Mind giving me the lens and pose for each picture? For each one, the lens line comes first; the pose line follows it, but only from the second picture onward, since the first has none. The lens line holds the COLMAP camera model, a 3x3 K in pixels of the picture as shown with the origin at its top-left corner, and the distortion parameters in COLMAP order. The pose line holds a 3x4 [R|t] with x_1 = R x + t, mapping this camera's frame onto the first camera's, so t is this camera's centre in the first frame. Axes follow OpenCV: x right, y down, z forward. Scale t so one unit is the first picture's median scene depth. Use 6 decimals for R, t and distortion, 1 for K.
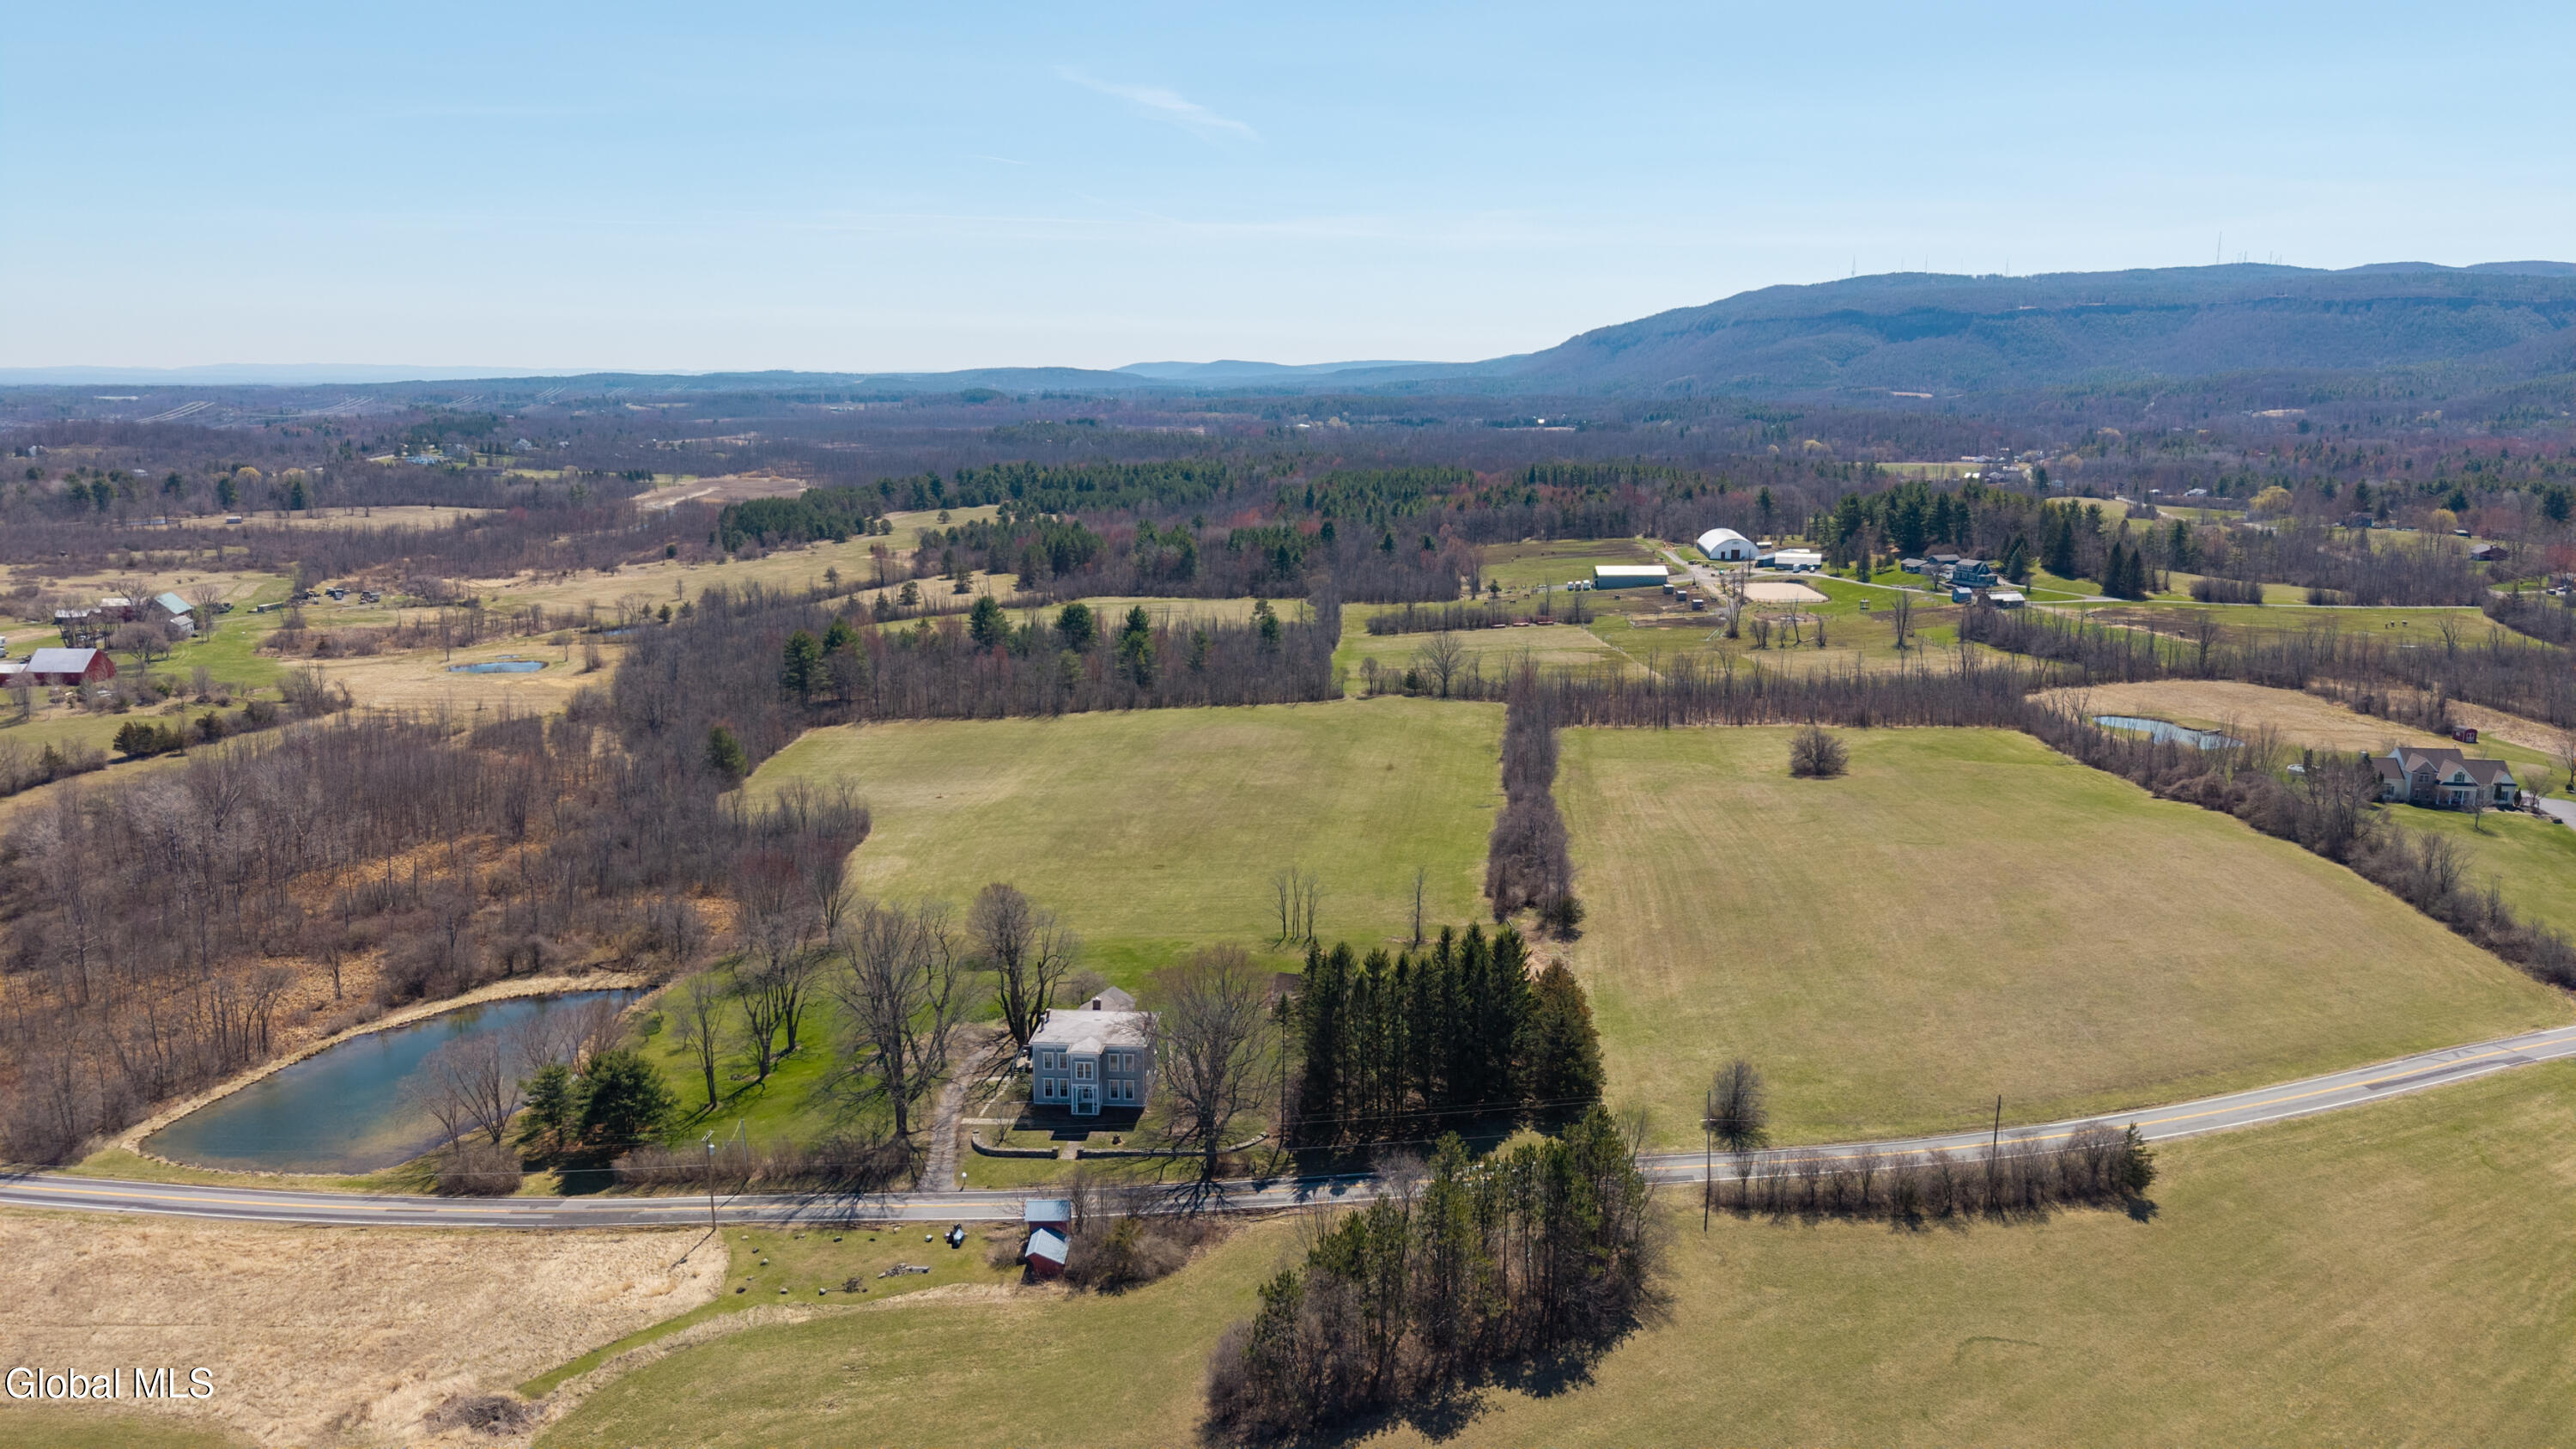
lens RADIAL K [[1765.3, 0, 1351.0], [0, 1765.3, 729.0], [0, 0, 1]] dist [0.011729, -0.001854]
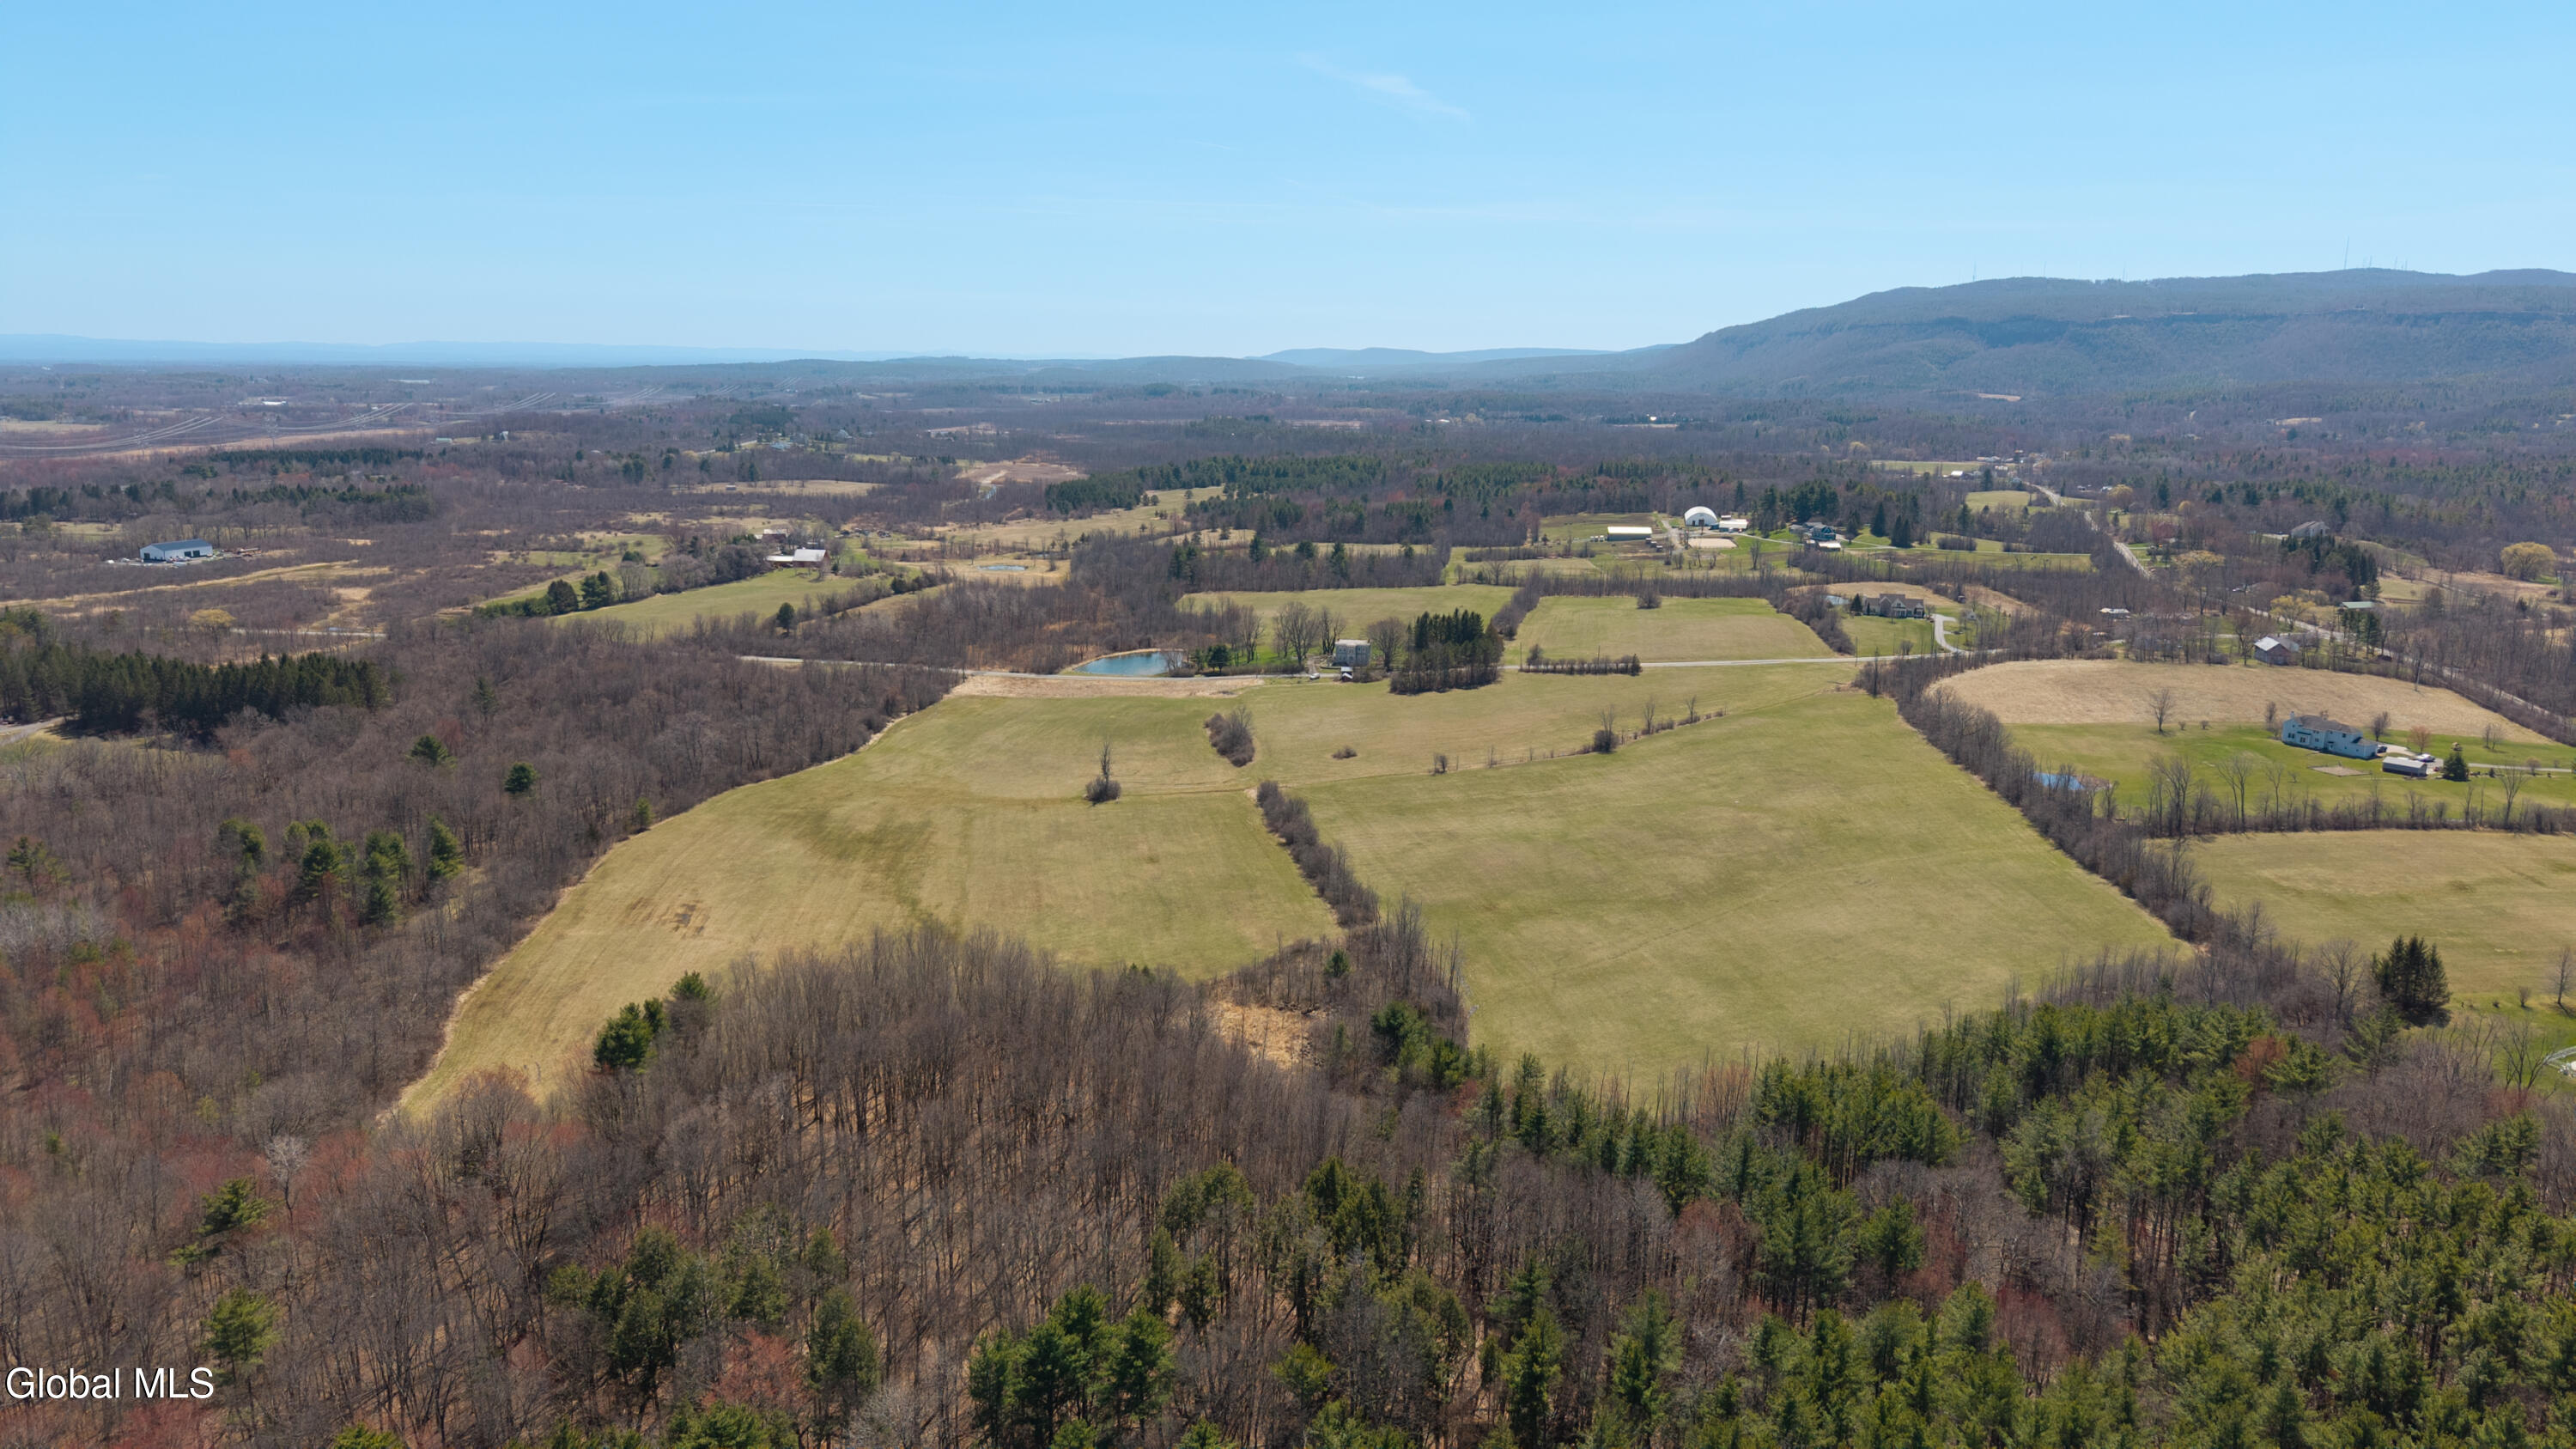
lens RADIAL K [[1793.9, 0, 1282.0], [0, 1793.9, 720.8], [0, 0, 1]] dist [-0.003571, -0.002763]
pose [[0.992934, 0.027780, -0.115367, 0.016938], [-0.027591, 0.999614, 0.003236, 0.045171], [0.115413, -0.000030, 0.993318, -0.345925]]
